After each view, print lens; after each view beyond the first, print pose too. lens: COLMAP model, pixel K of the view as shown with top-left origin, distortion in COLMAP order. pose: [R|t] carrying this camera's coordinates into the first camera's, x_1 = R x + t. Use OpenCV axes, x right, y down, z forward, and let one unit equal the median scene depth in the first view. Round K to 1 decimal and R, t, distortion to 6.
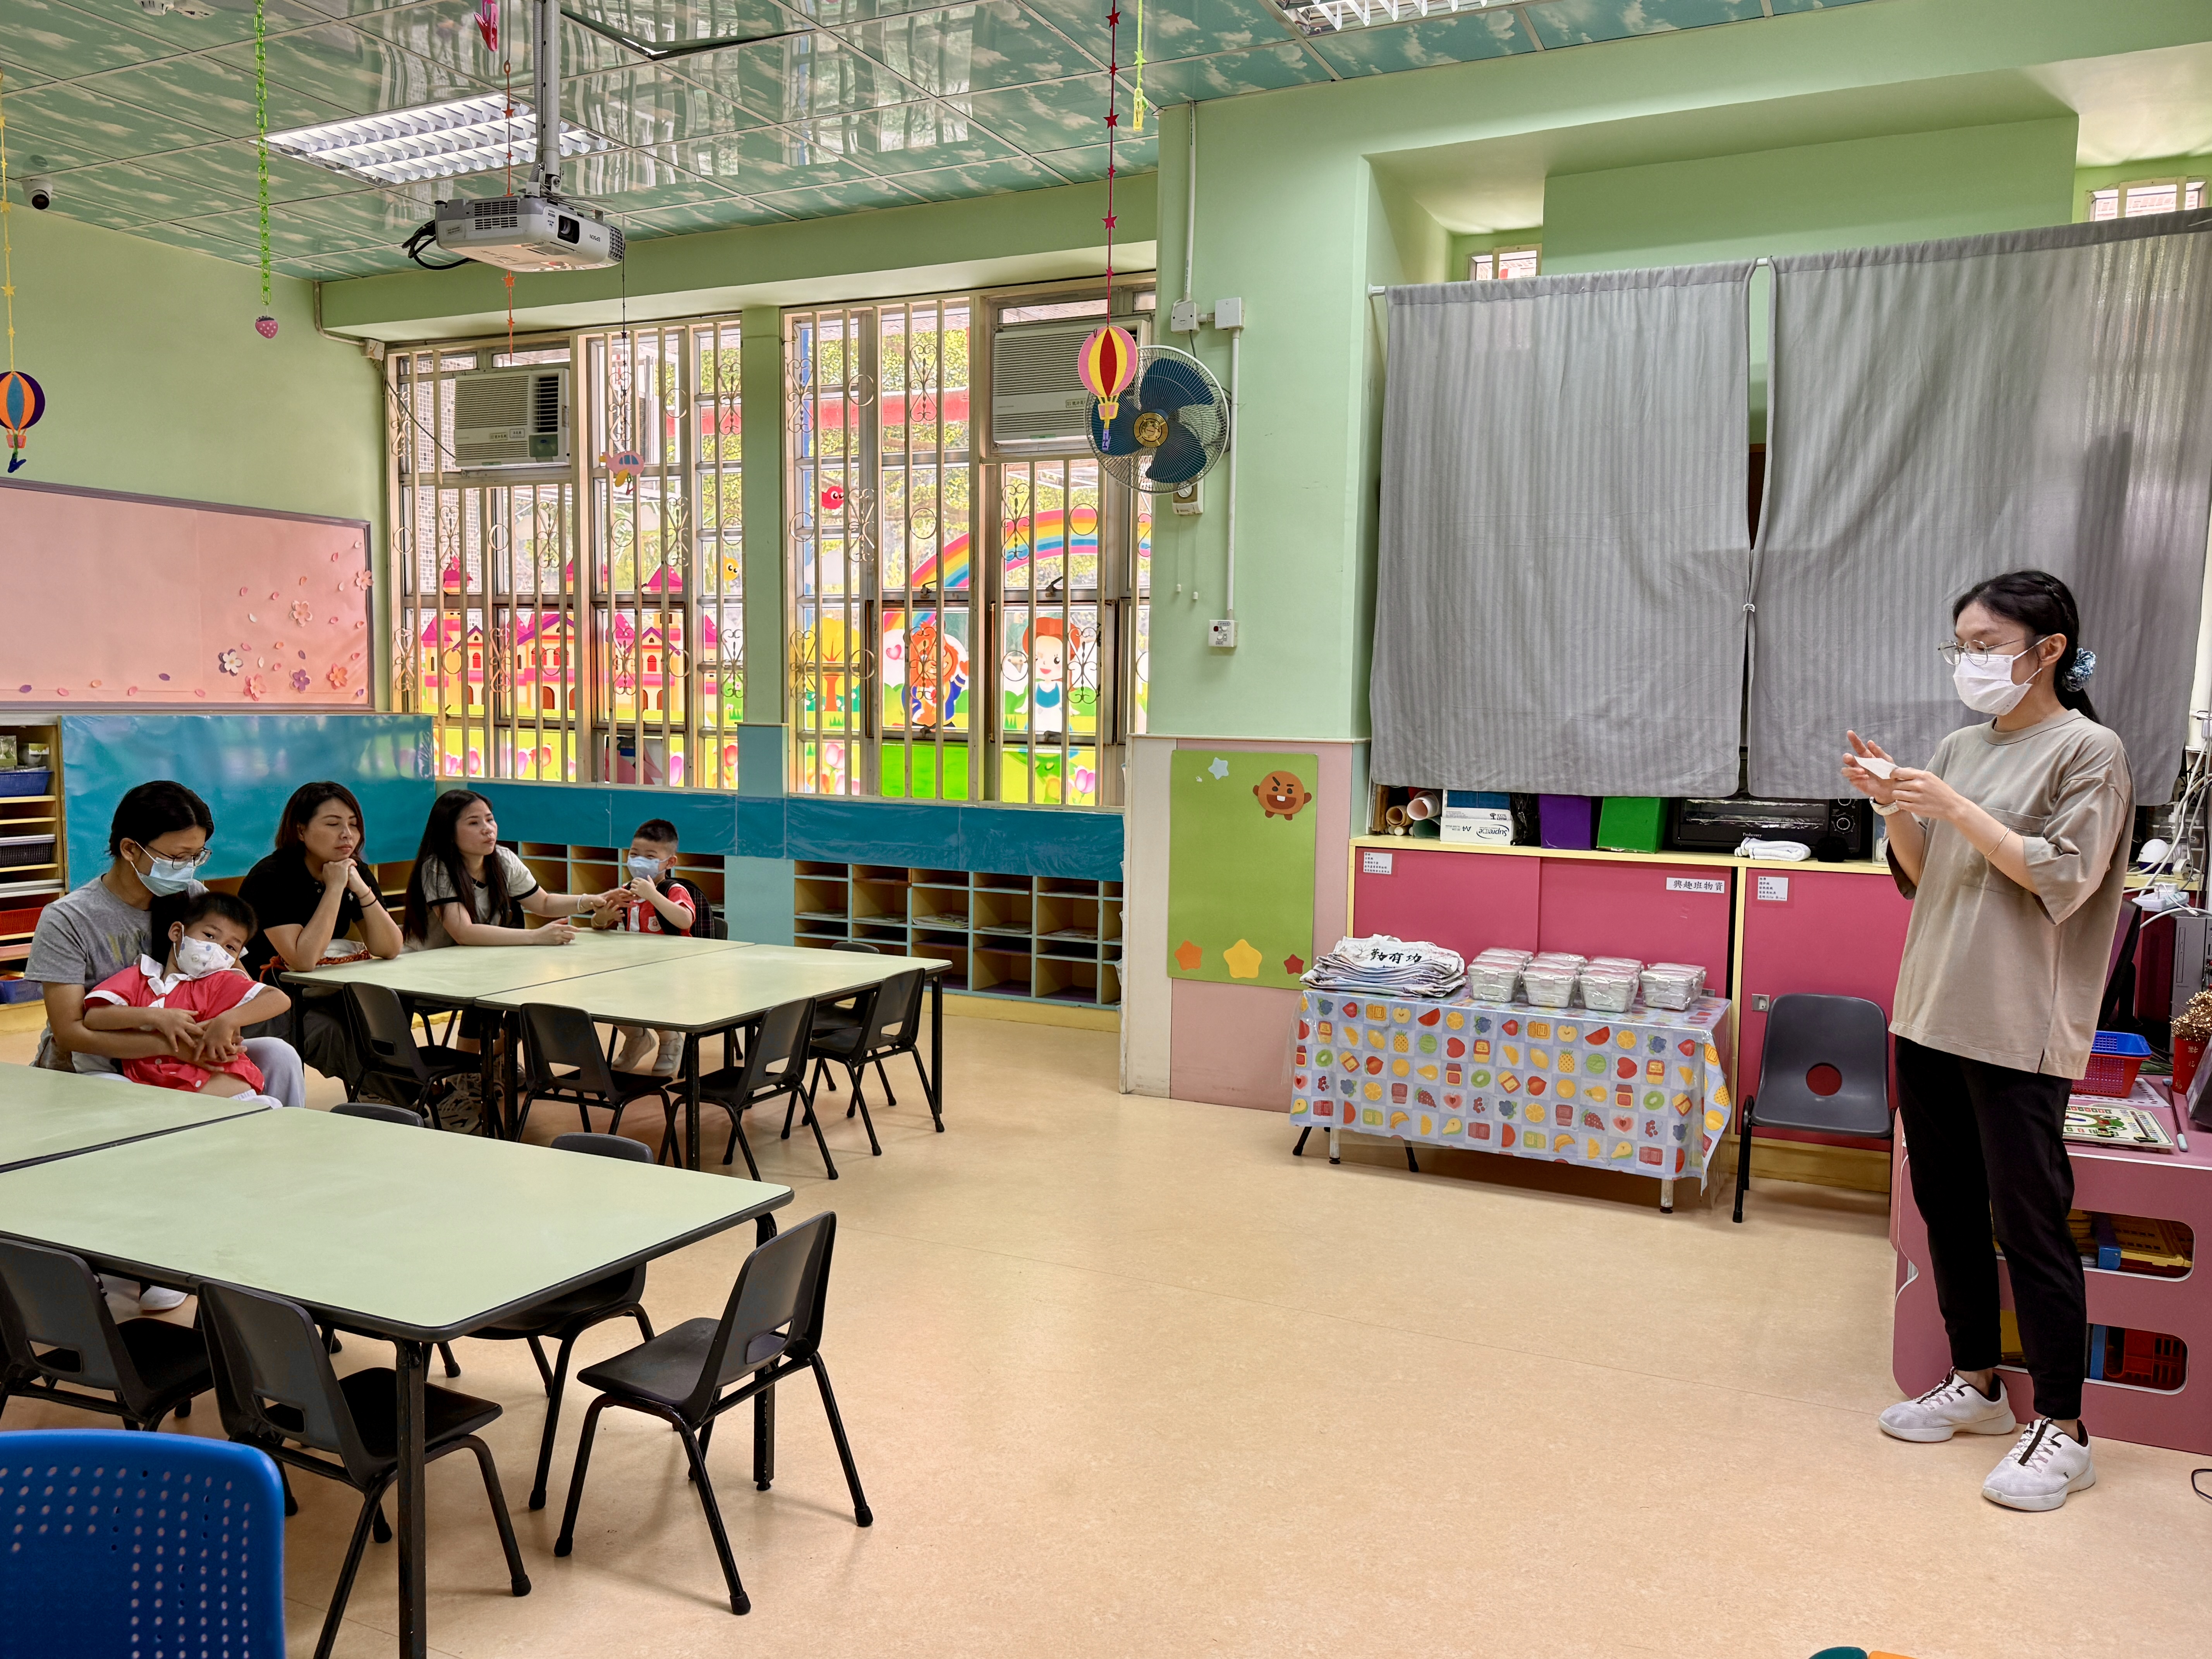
lens RADIAL K [[1772.9, 0, 1107.4], [0, 1772.9, 837.6], [0, 0, 1]] dist [-0.013060, -0.005164]
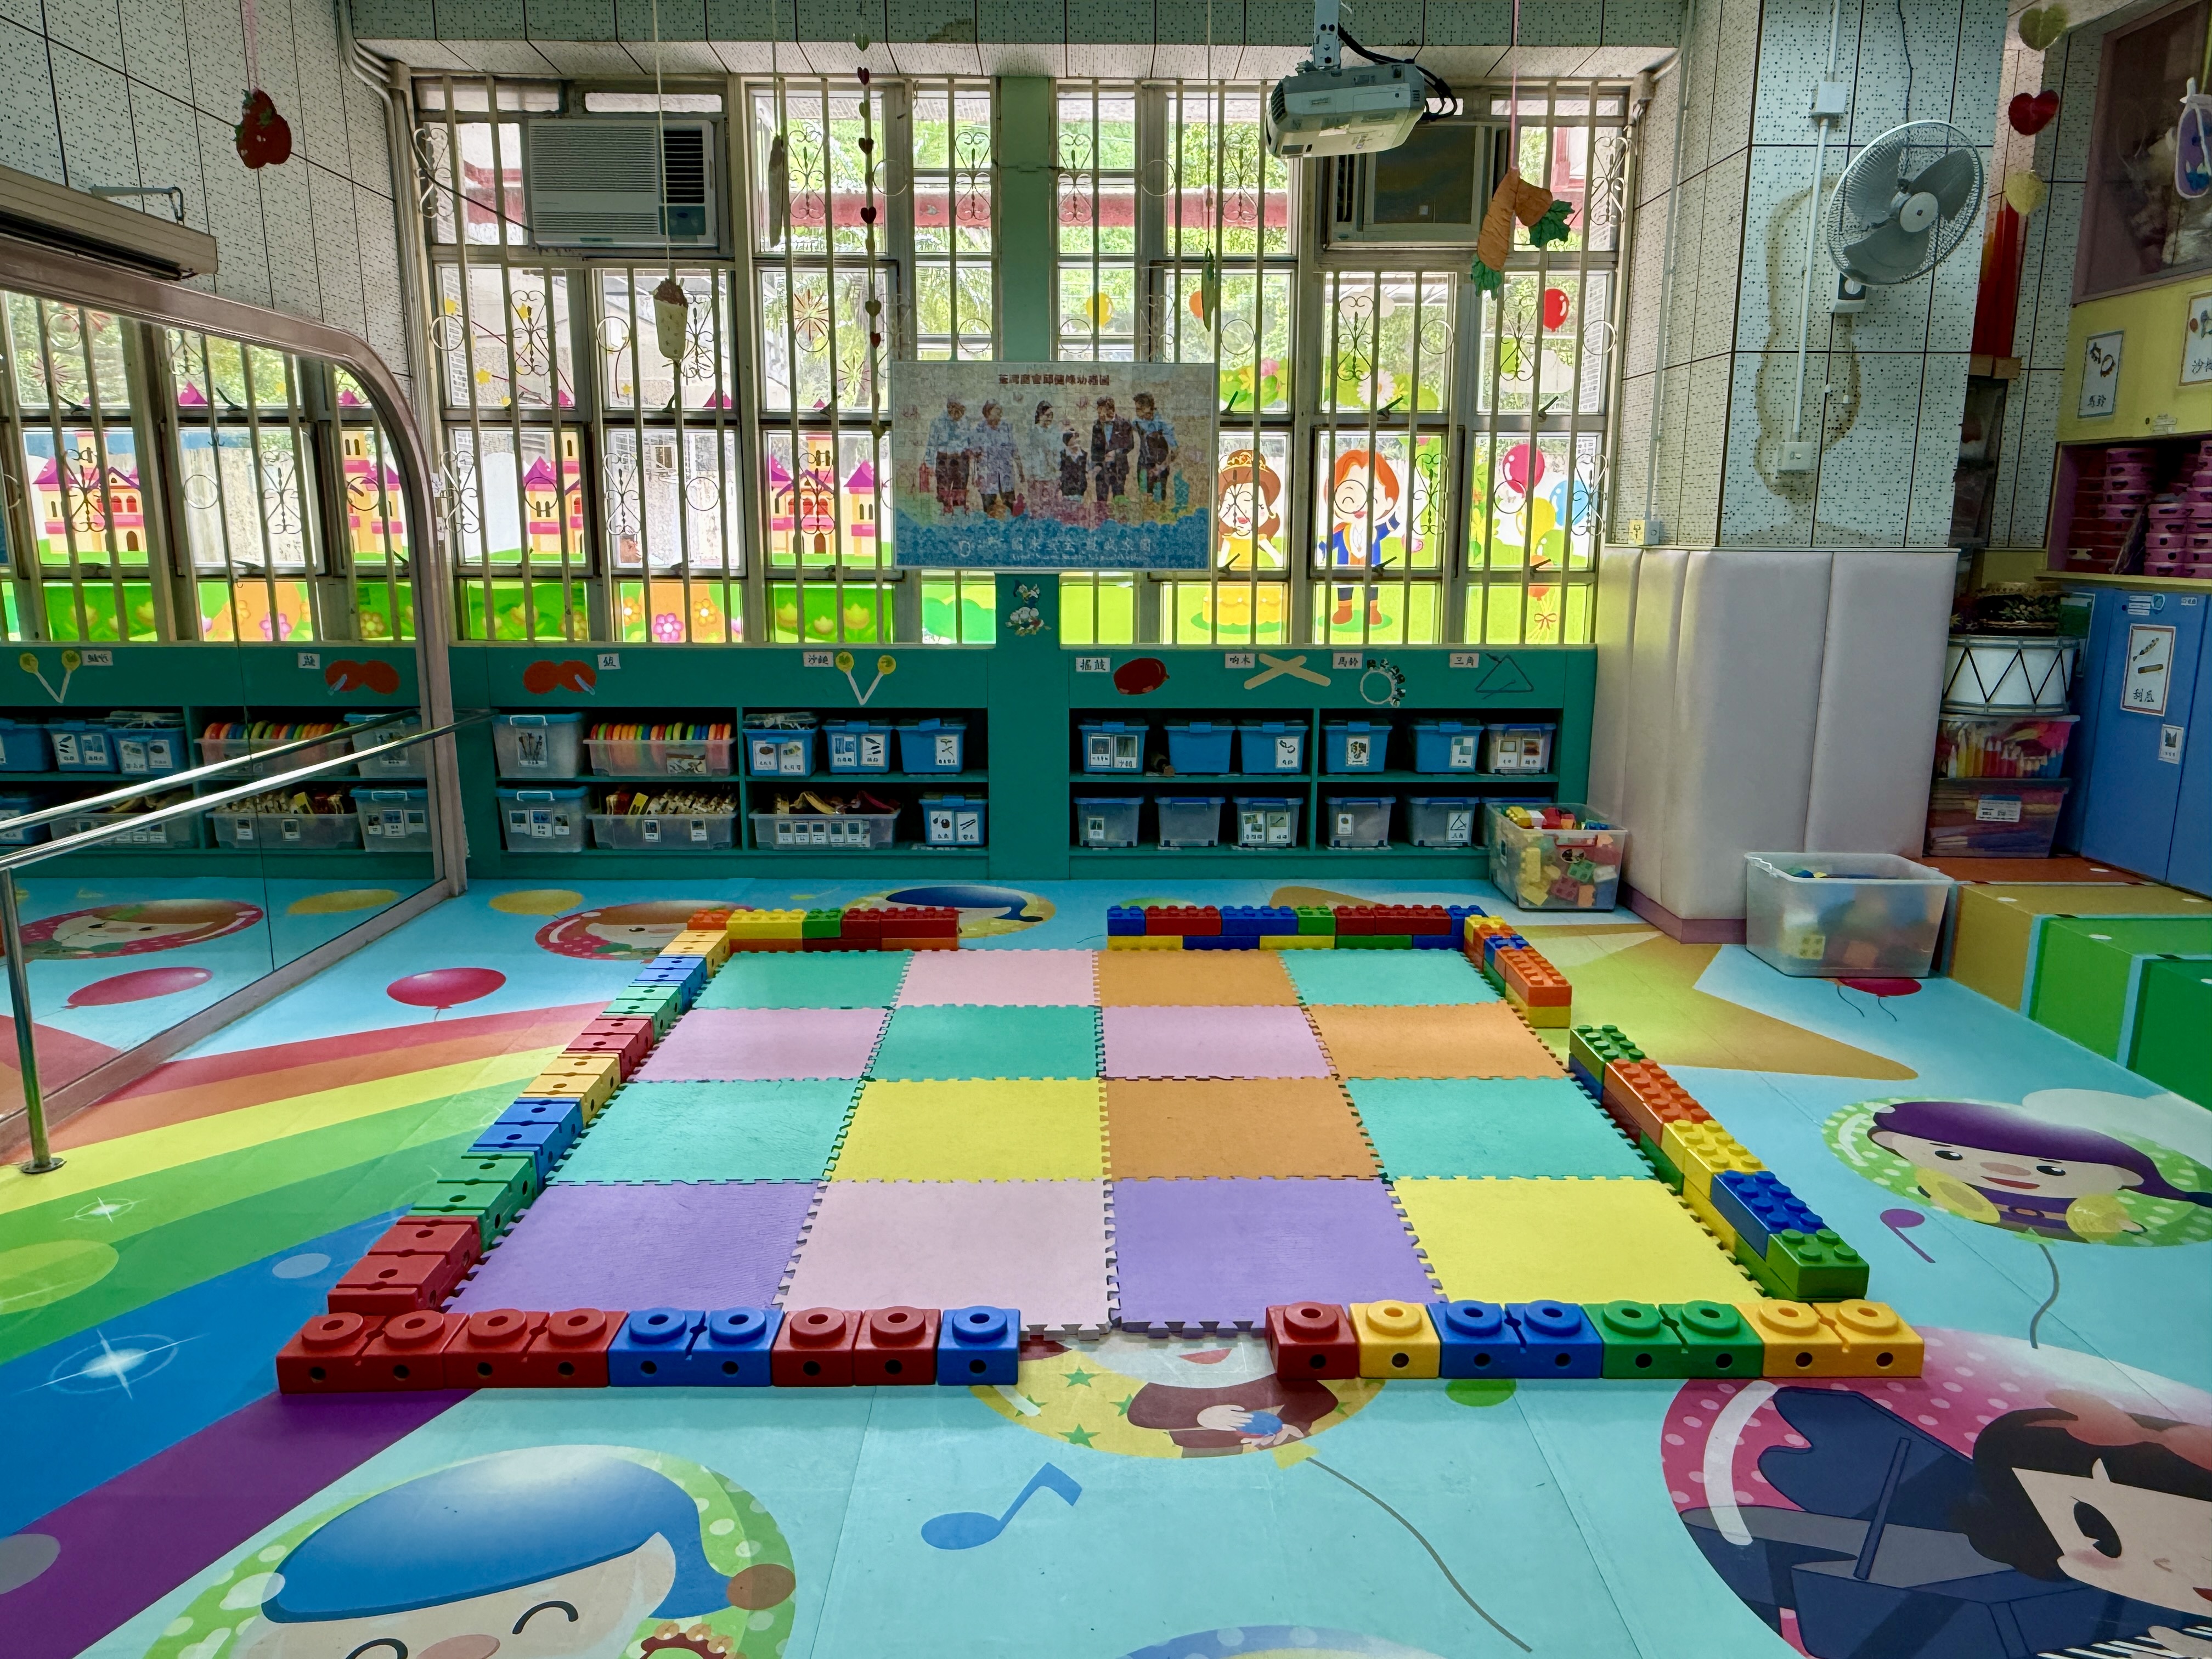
lens RADIAL K [[1608.9, 0, 1095.1], [0, 1608.9, 829.3], [0, 0, 1]] dist [0.038074, 0.000126]
pose [[0.895682, -0.097540, 0.433866, -0.482113], [0.049744, 0.991501, 0.120212, -0.026665], [-0.441904, -0.086089, 0.892922, 0.231502]]
